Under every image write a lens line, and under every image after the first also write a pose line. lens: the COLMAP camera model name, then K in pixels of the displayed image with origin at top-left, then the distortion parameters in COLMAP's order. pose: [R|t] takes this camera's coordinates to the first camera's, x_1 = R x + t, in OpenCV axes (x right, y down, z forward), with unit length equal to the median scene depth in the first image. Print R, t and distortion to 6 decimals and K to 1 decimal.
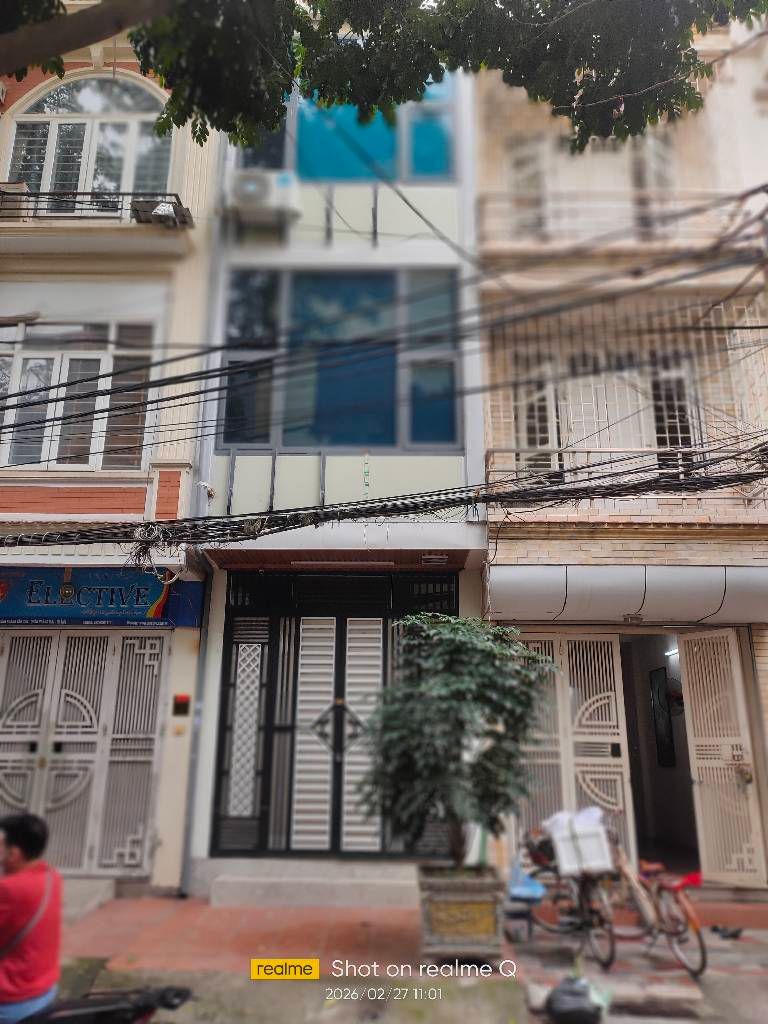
lens RADIAL K [[806.6, 0, 385.6], [0, 806.6, 516.9], [0, 0, 1]] dist [0.054305, -0.043896]
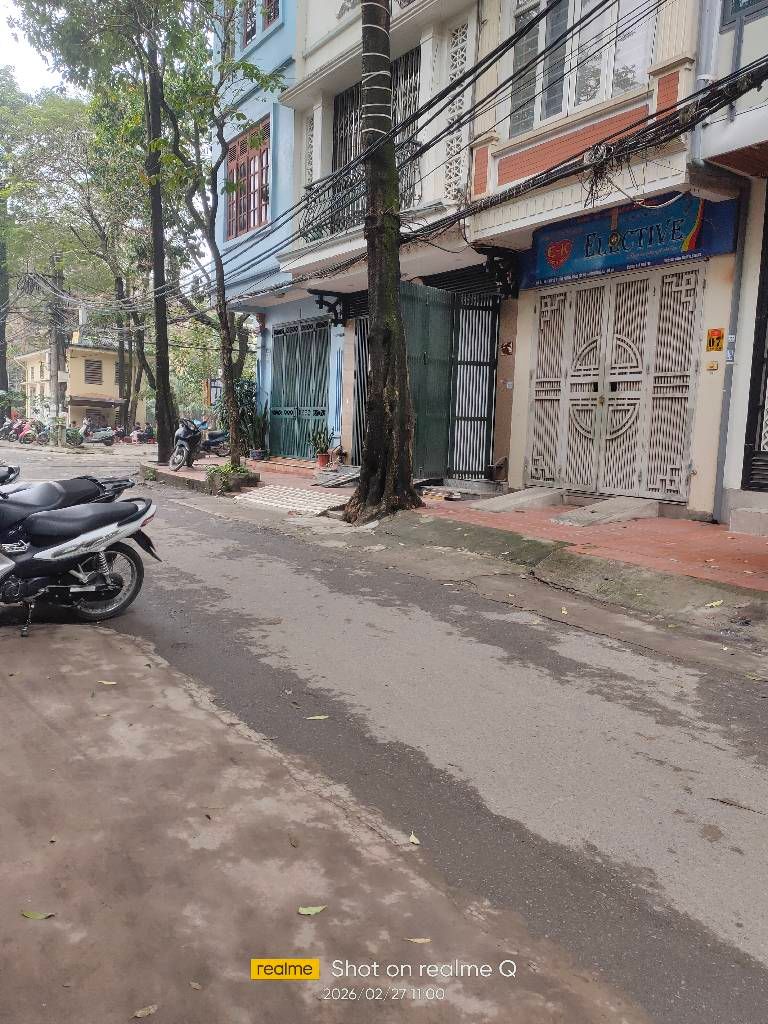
lens RADIAL K [[806.6, 0, 379.2], [0, 806.6, 522.4], [0, 0, 1]] dist [0.054305, -0.043896]
pose [[0.568043, 0.104409, -0.816349, 0.330048], [0.208052, 0.941484, 0.265183, 0.098812], [0.796267, -0.320478, 0.513081, 0.127527]]
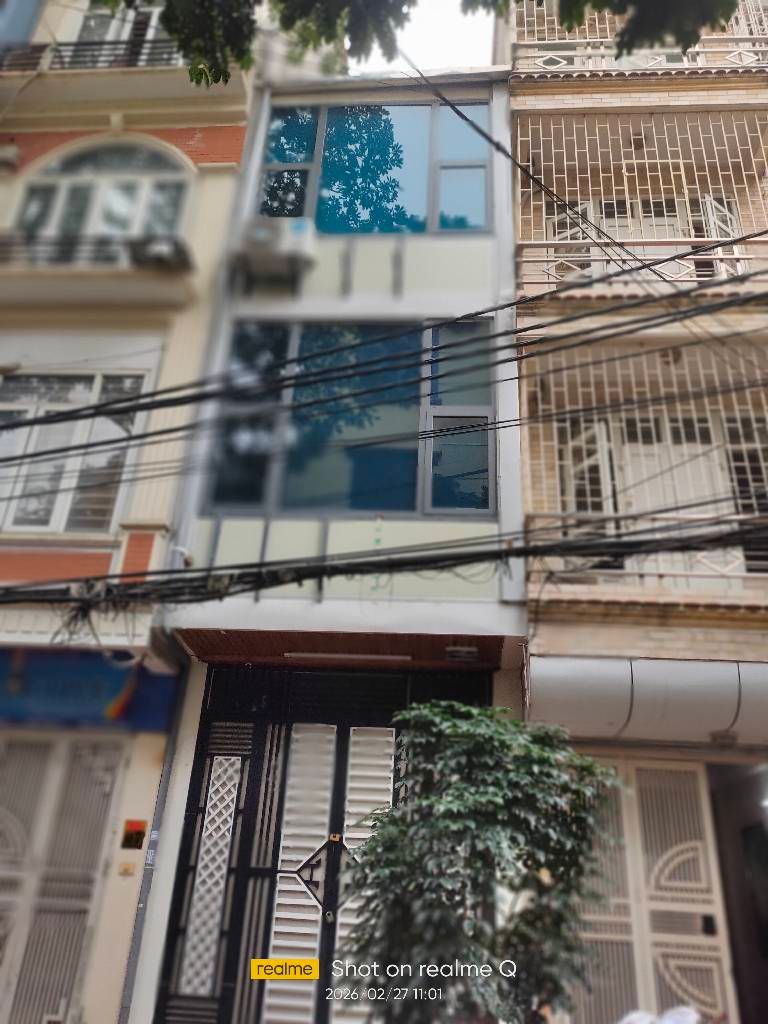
lens RADIAL K [[806.6, 0, 381.5], [0, 806.6, 513.1], [0, 0, 1]] dist [0.054305, -0.043896]
pose [[0.997325, 0.012164, -0.072082, 0.038726], [-0.025822, 0.981113, -0.191705, 0.074013], [0.068389, 0.193053, 0.978802, 0.191911]]
